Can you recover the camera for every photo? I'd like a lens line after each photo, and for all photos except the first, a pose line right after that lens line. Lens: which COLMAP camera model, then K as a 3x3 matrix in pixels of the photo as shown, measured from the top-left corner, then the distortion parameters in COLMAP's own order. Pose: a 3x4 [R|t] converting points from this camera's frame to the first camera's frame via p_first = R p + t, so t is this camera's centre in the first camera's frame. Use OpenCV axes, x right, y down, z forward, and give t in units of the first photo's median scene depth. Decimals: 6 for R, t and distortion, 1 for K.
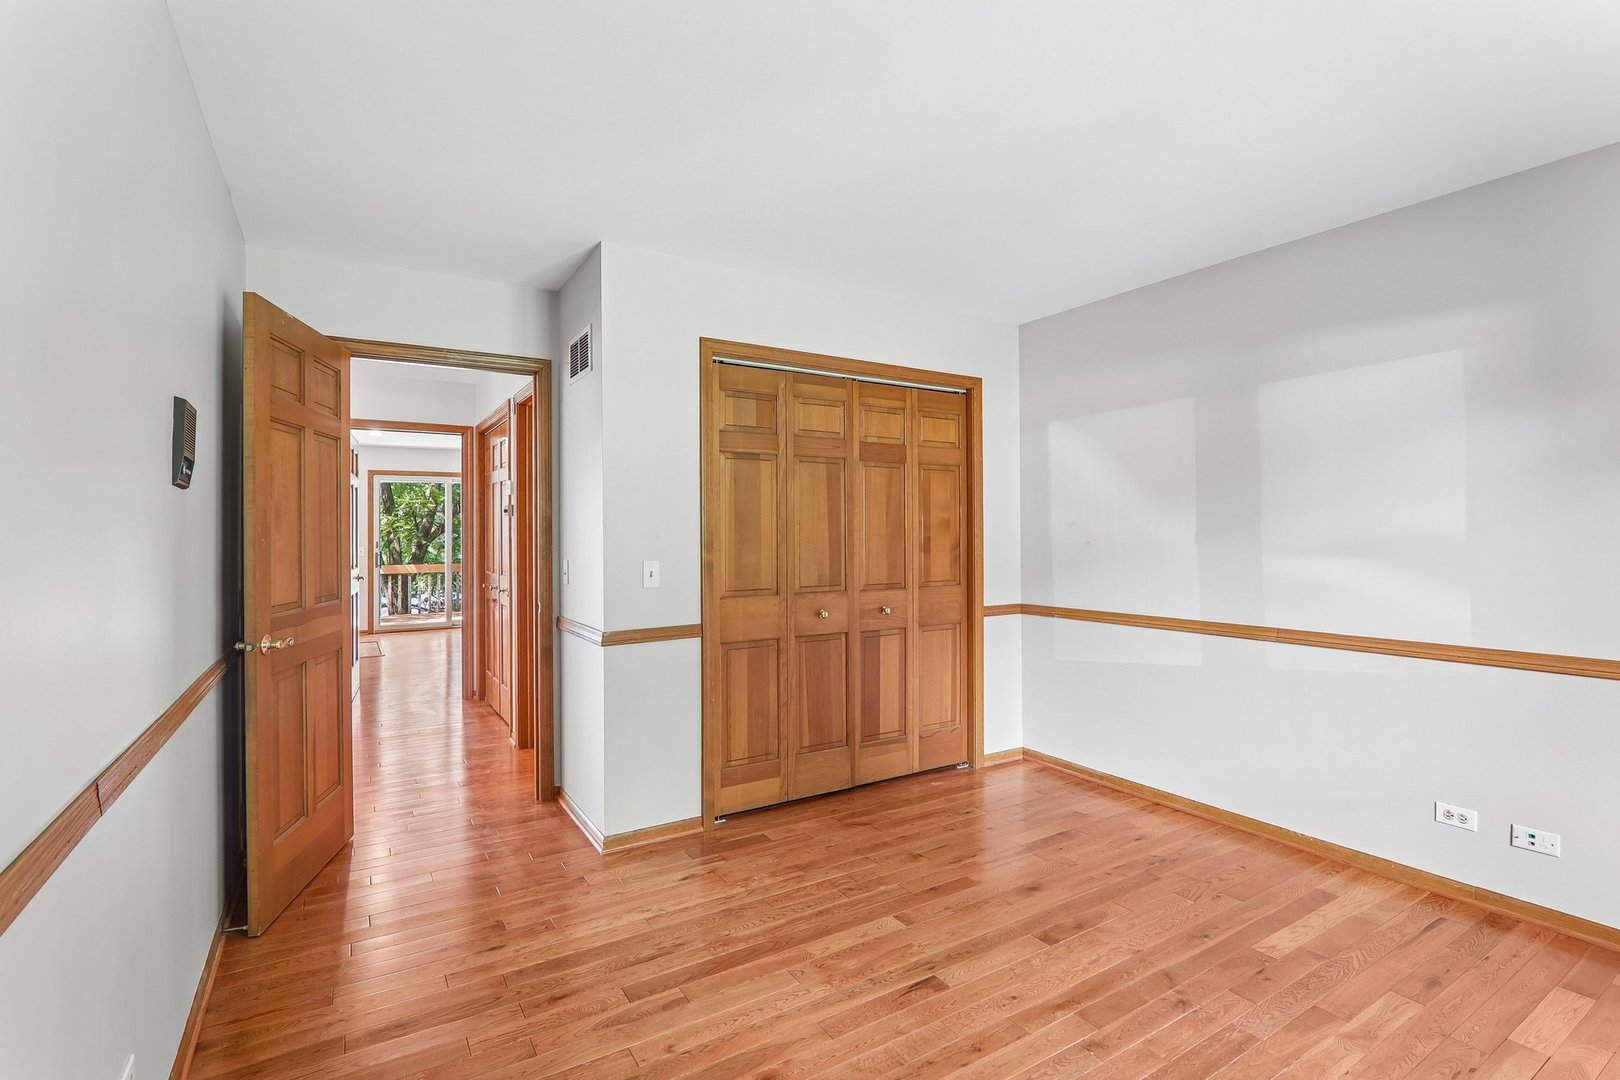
lens RADIAL K [[752.8, 0, 805.1], [0, 752.8, 534.9], [0, 0, 1]] dist [-0.013376, -0.000389]
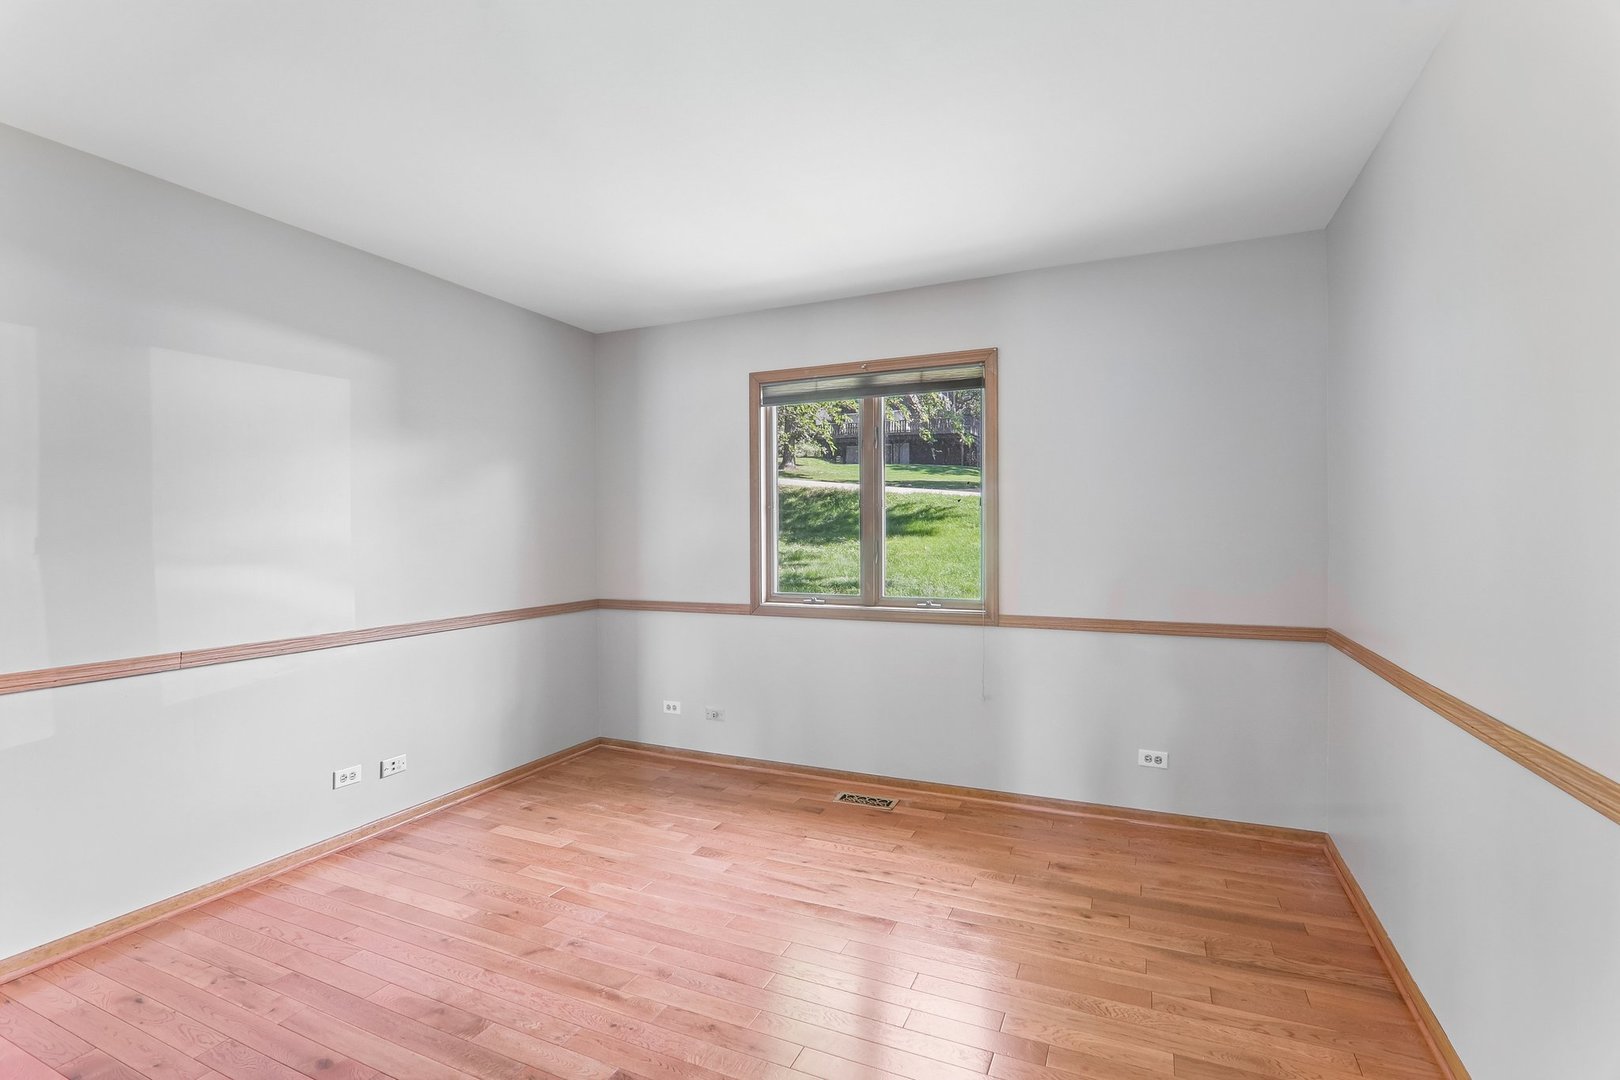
lens RADIAL K [[752.8, 0, 805.1], [0, 752.8, 534.9], [0, 0, 1]] dist [-0.013376, -0.000389]
pose [[-0.548665, 0.004099, 0.836032, -0.538279], [0.013437, 0.999902, 0.003916, 0.002850], [-0.835934, 0.013382, -0.548667, 1.101328]]
